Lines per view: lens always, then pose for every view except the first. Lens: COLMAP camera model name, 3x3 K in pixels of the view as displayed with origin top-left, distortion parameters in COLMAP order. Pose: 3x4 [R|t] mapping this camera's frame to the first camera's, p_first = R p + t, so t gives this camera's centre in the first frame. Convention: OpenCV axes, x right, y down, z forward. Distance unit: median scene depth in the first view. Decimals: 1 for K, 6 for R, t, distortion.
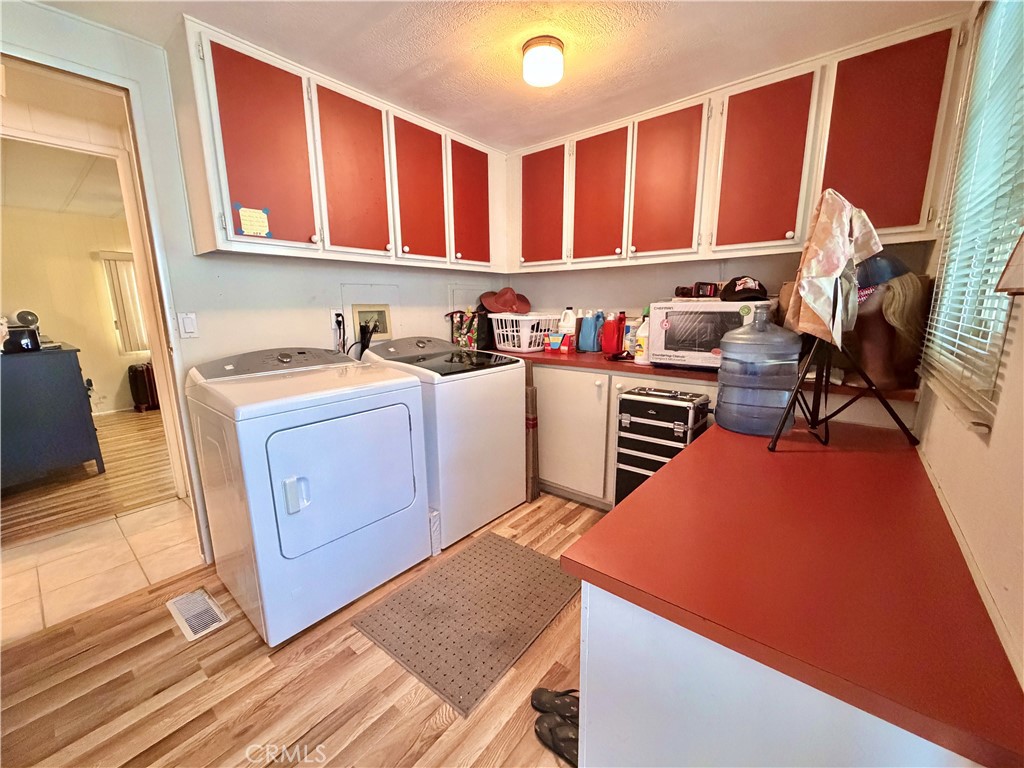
lens RADIAL K [[406.6, 0, 508.0], [0, 406.6, 383.0], [0, 0, 1]] dist [-0.000442, -0.000647]
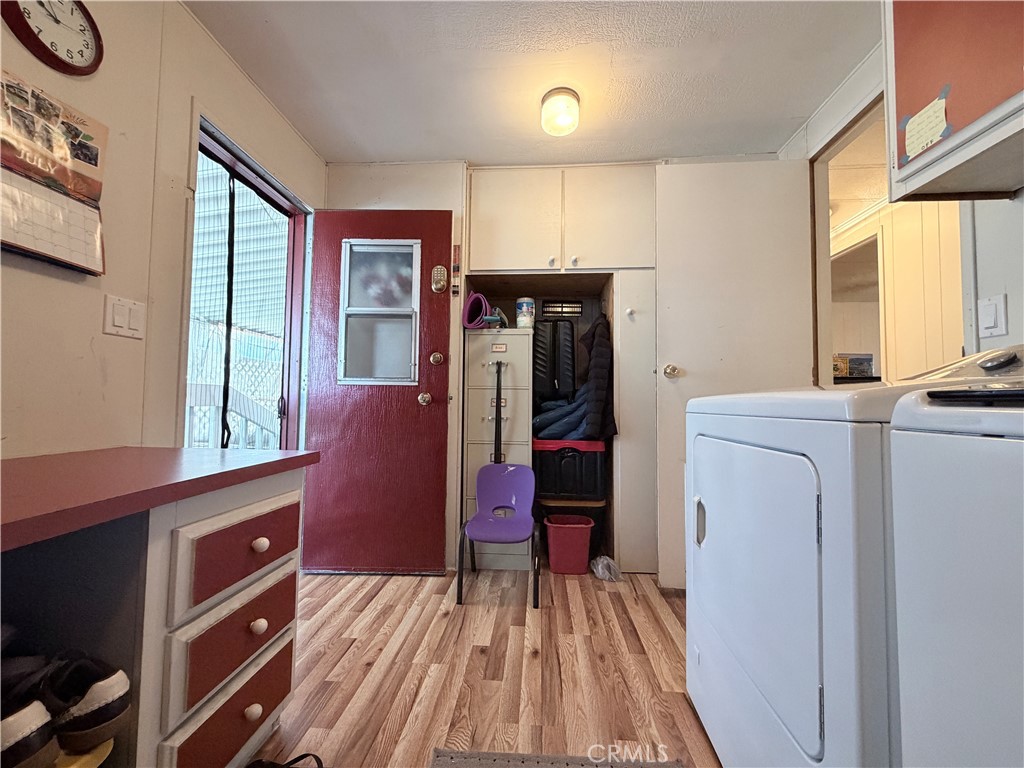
lens RADIAL K [[406.6, 0, 508.0], [0, 406.6, 383.0], [0, 0, 1]] dist [-0.000442, -0.000647]
pose [[-0.815832, -0.028076, -0.577606, 0.269452], [-0.113656, 0.987124, 0.112550, -0.038221], [0.567009, 0.157471, -0.808519, 1.585263]]
